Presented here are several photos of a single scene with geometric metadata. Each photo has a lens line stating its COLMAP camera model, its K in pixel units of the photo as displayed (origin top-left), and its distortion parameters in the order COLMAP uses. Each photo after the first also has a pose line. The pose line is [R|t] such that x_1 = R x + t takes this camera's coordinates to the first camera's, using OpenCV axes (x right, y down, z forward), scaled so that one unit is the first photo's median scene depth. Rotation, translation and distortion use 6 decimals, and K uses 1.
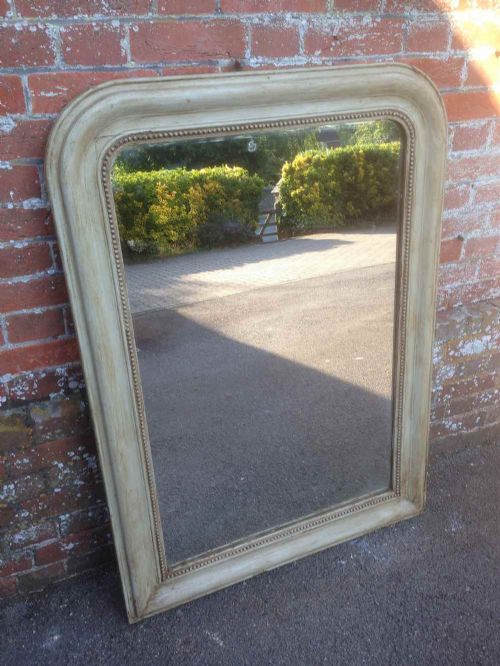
lens RADIAL K [[610.5, 0, 256.1], [0, 610.5, 331.4], [0, 0, 1]] dist [0.009334, 0.000000]
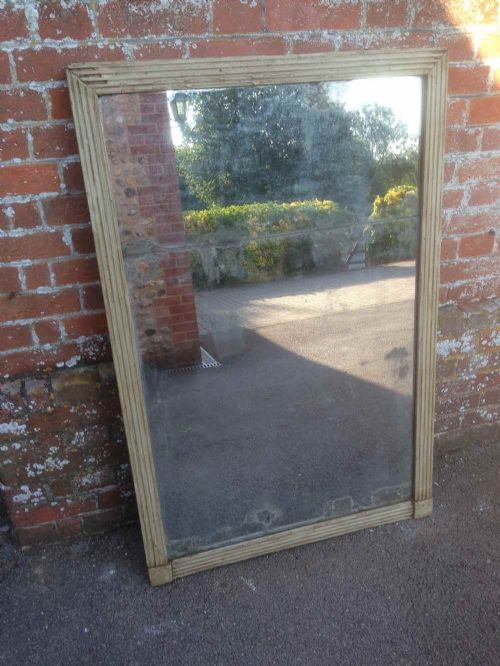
lens RADIAL K [[610.5, 0, 262.8], [0, 610.5, 338.0], [0, 0, 1]] dist [0.009334, 0.000000]
pose [[0.989617, 0.033996, -0.139653, 0.096341], [-0.040750, 0.998120, -0.045790, 0.102118], [0.137834, 0.051006, 0.989141, -0.116719]]
